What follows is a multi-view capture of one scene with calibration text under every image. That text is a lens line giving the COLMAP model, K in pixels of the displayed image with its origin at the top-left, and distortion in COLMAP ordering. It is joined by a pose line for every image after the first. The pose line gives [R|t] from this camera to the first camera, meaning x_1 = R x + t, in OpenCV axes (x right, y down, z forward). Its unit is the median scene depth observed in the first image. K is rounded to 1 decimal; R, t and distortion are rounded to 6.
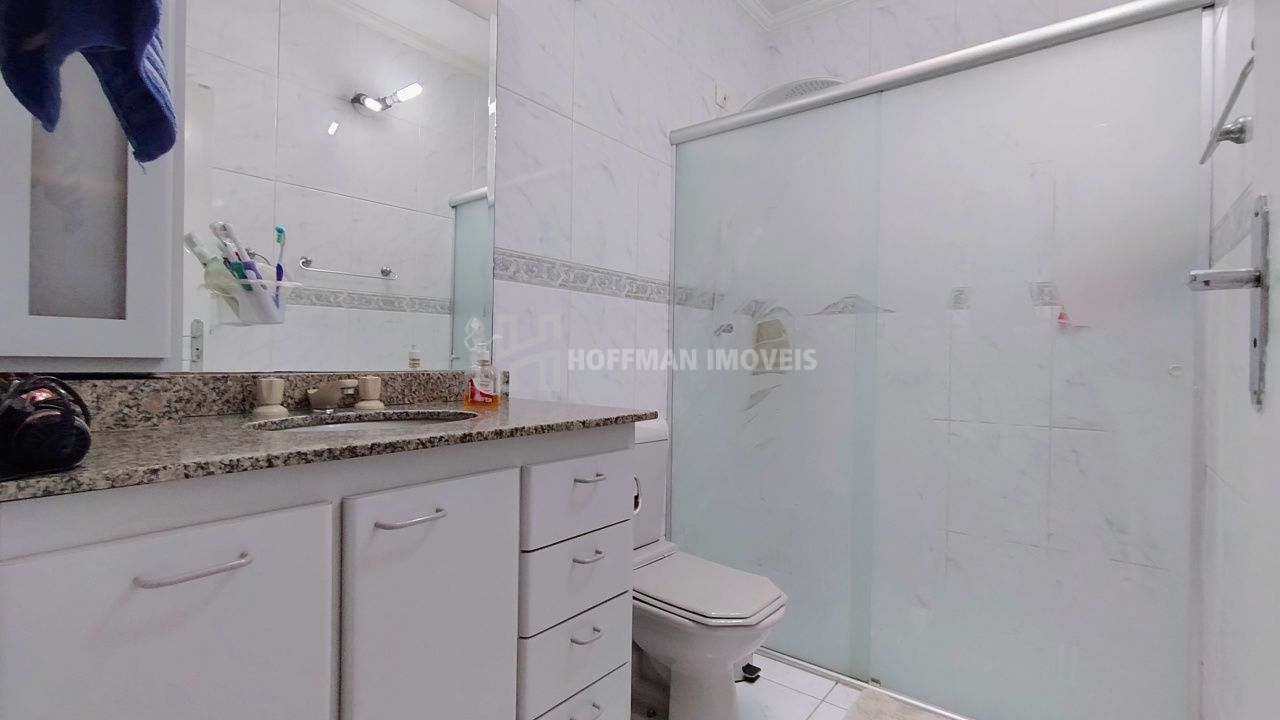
lens RADIAL K [[571.4, 0, 644.3], [0, 571.4, 360.5], [0, 0, 1]] dist [0.000602, 0.000019]
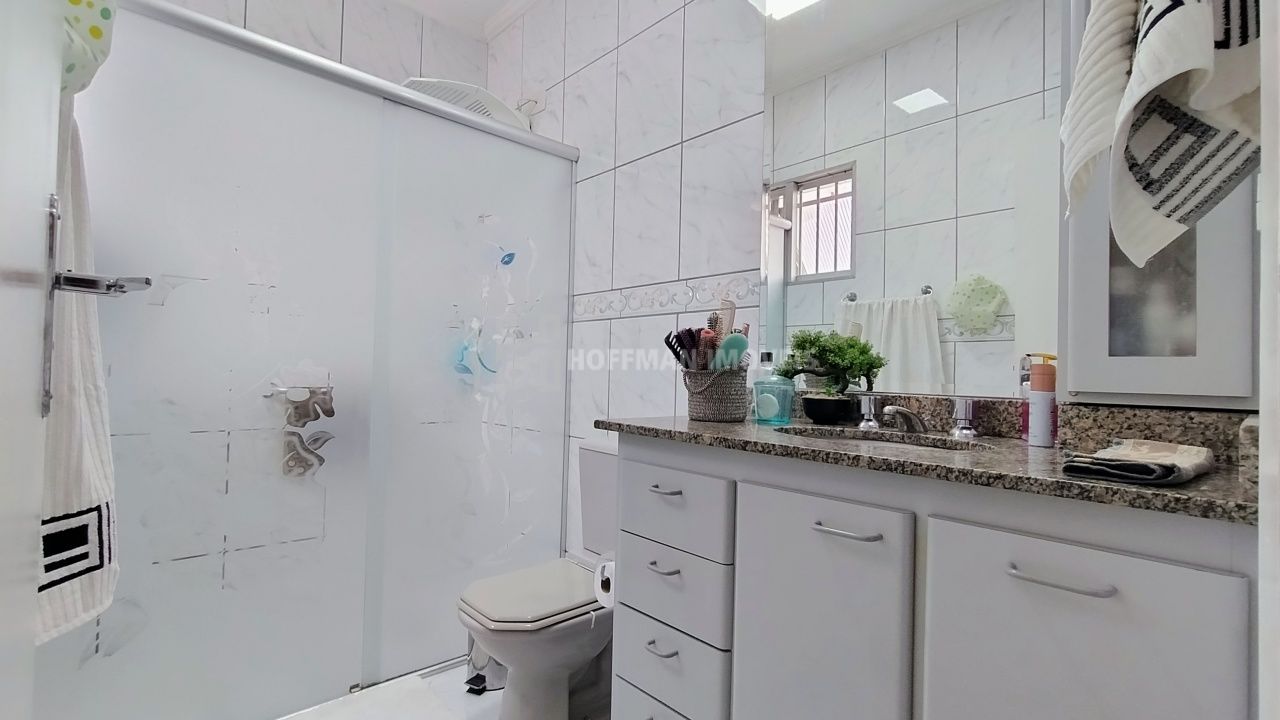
lens RADIAL K [[571.4, 0, 644.6], [0, 571.4, 358.9], [0, 0, 1]] dist [0.000602, 0.000019]
pose [[-0.136534, -0.034404, -0.990038, 0.689116], [-0.023371, 0.999230, -0.031500, 0.007685], [0.990360, 0.018837, -0.137233, 0.818507]]
